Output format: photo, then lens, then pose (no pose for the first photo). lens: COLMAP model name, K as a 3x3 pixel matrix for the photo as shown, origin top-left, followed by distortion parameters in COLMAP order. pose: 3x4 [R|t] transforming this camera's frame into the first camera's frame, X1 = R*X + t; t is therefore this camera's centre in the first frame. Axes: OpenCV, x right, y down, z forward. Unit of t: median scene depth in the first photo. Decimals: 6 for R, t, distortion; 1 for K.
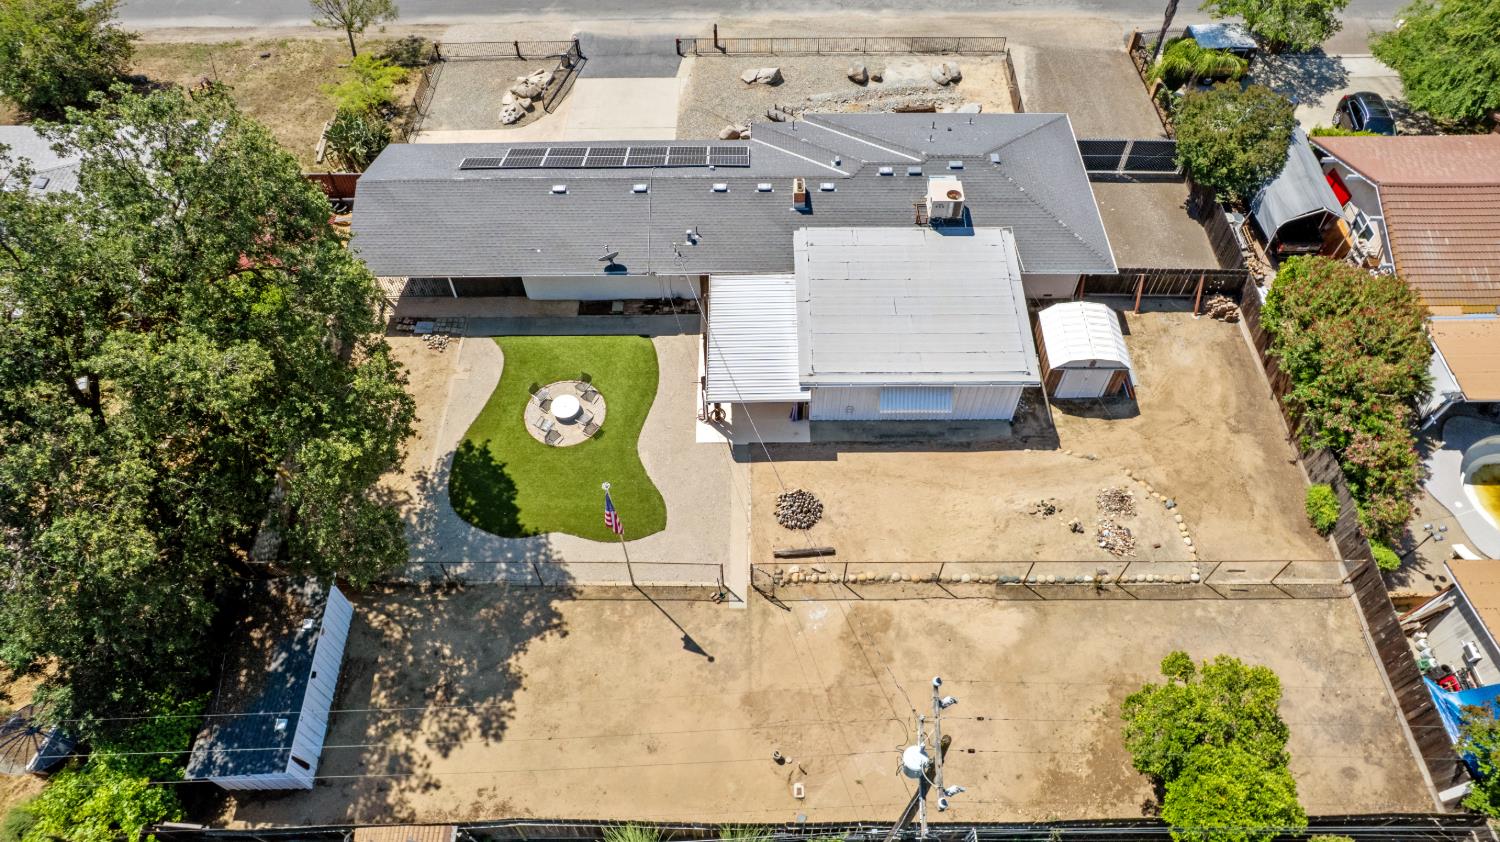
lens RADIAL K [[959.7, 0, 750.0], [0, 959.7, 421.0], [0, 0, 1]] dist [-0.081226, 0.073200]
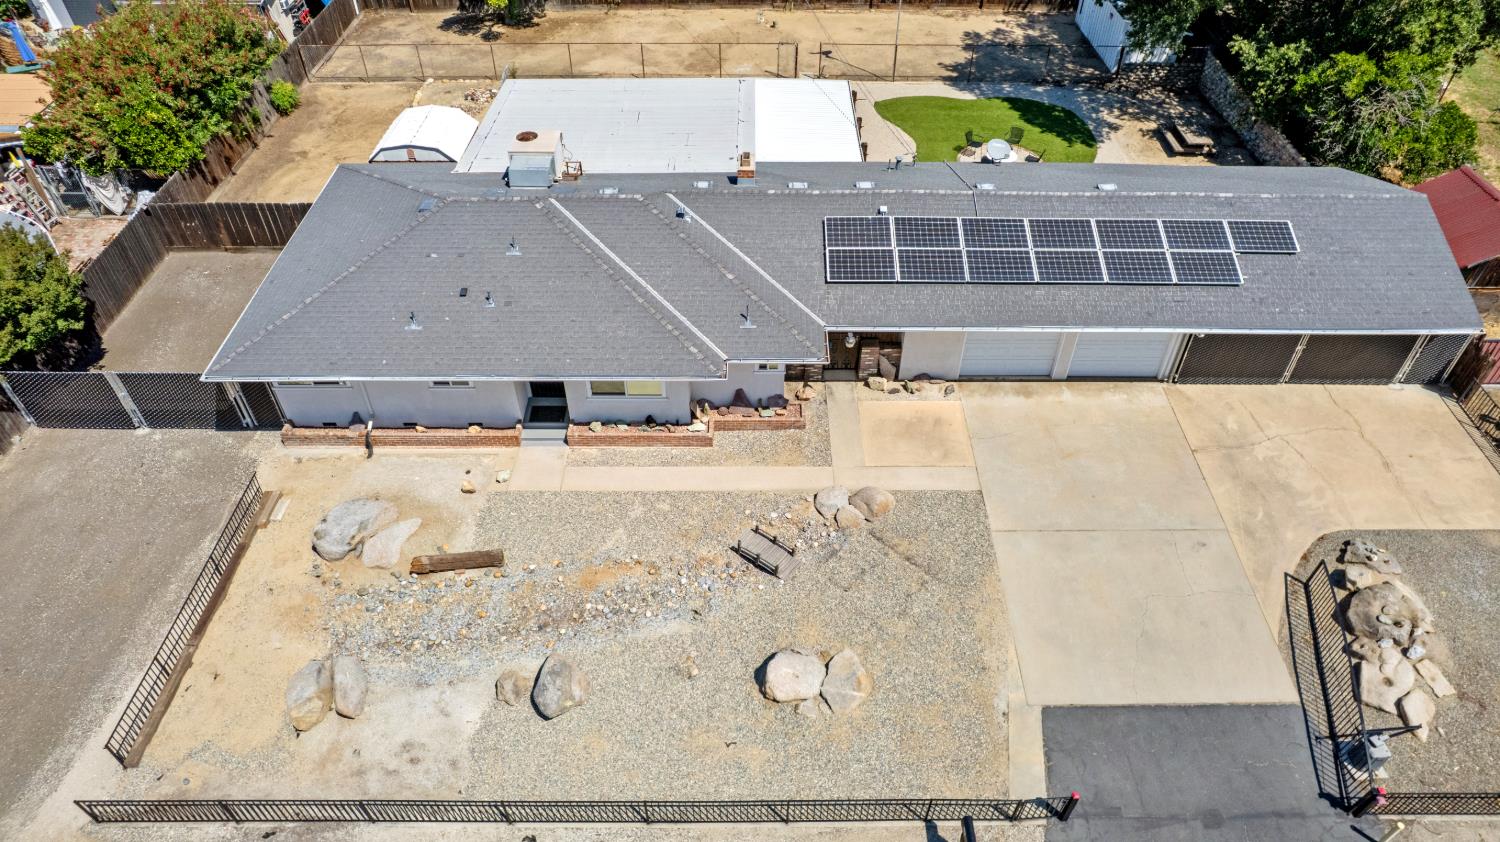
lens RADIAL K [[959.7, 0, 750.0], [0, 959.7, 421.0], [0, 0, 1]] dist [-0.081226, 0.073200]
pose [[-0.999949, 0.003720, 0.009394, 0.043760], [0.008828, -0.130609, 0.991395, -0.967816], [0.004915, 0.991427, 0.130570, 1.125113]]
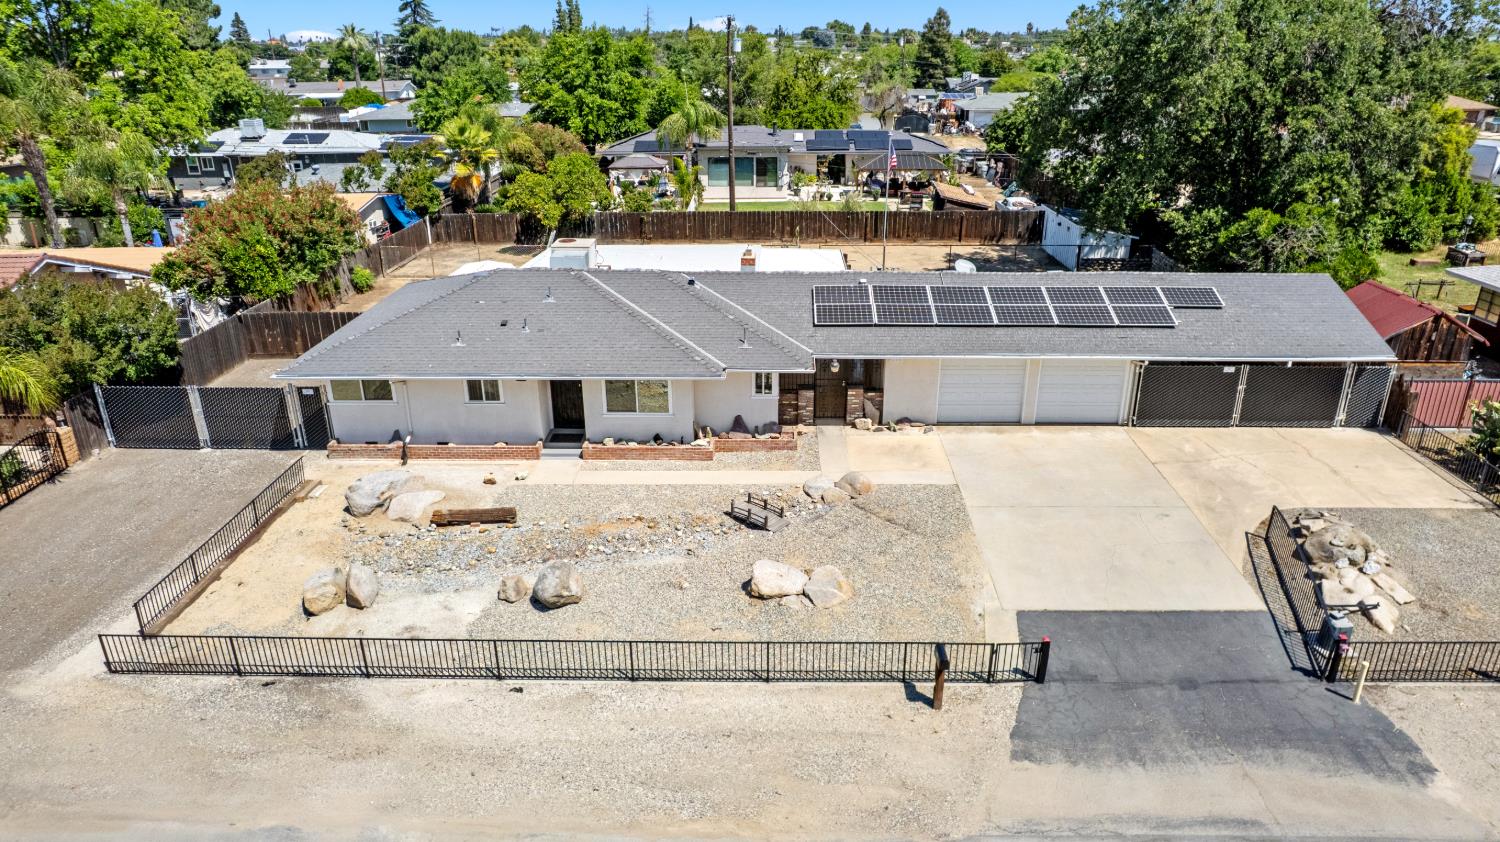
lens RADIAL K [[959.7, 0, 750.0], [0, 959.7, 421.0], [0, 0, 1]] dist [-0.081226, 0.073200]
pose [[-0.999401, 0.003780, 0.034395, 0.022843], [0.034308, 0.237689, 0.970735, -1.028140], [-0.004506, 0.971334, -0.237676, 1.366610]]
